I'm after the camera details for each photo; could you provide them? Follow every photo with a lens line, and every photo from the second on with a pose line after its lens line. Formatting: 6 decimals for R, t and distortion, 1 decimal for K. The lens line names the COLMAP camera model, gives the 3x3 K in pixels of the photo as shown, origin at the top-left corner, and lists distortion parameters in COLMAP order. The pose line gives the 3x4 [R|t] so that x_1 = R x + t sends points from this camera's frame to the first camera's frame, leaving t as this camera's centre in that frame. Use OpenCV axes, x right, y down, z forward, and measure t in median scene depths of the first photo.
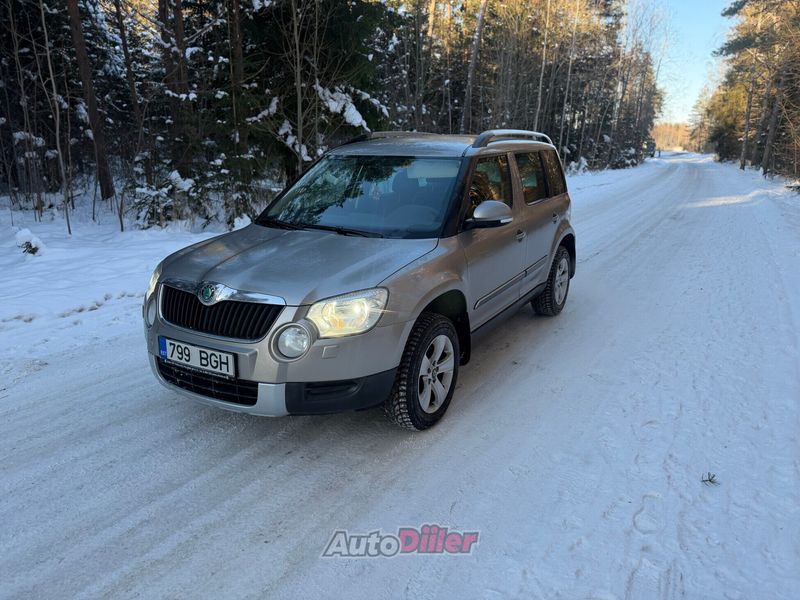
lens RADIAL K [[575.6, 0, 402.2], [0, 575.6, 286.3], [0, 0, 1]] dist [-0.002748, -0.010280]
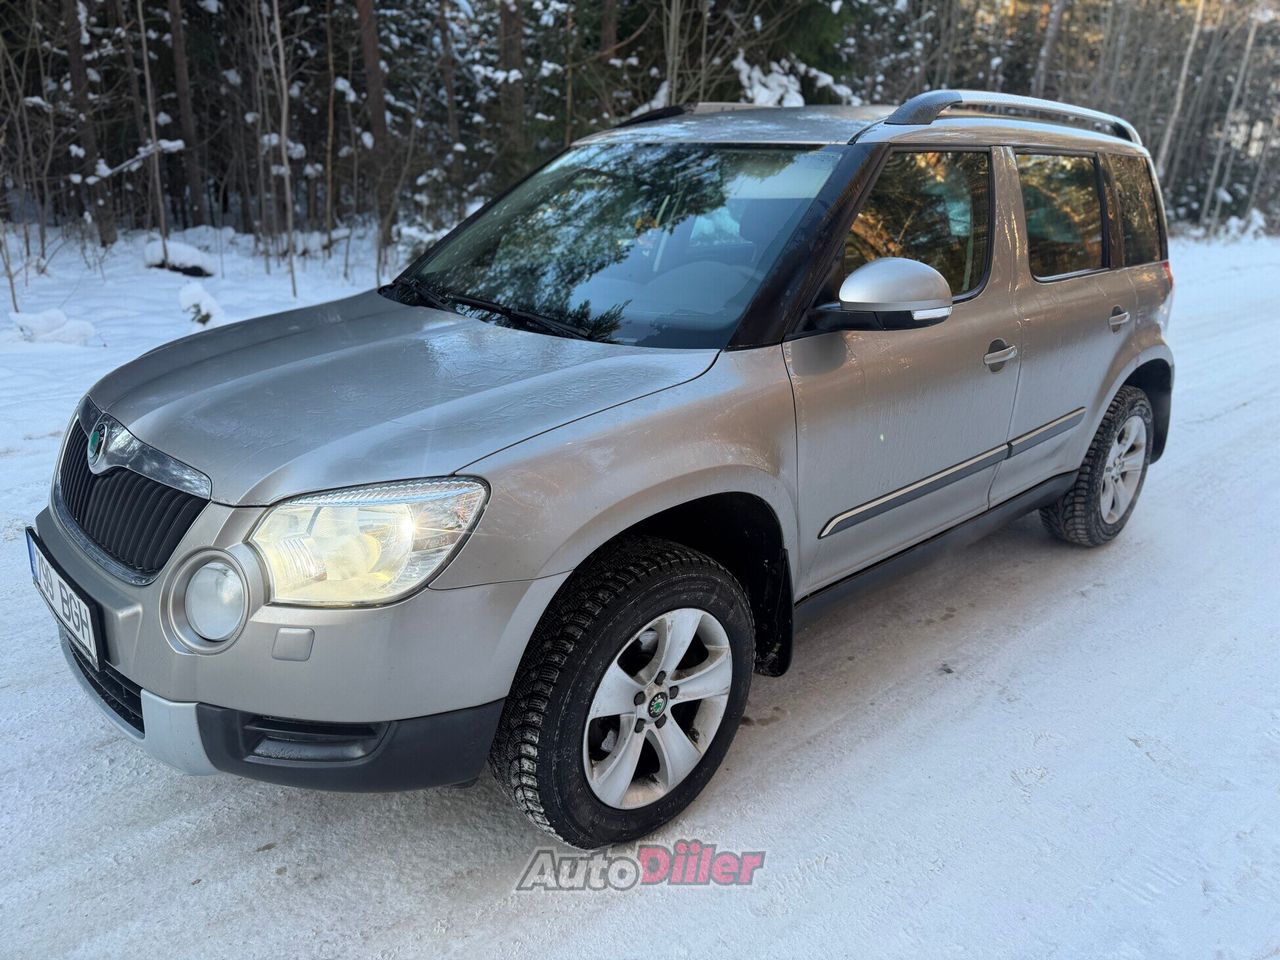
lens RADIAL K [[921.0, 0, 643.5], [0, 921.0, 458.1], [0, 0, 1]] dist [-0.002748, -0.010280]
pose [[0.960231, 0.102893, -0.259558, 0.139455], [-0.089031, 0.993929, 0.064639, -0.036498], [0.264633, -0.038959, 0.963562, 0.313416]]
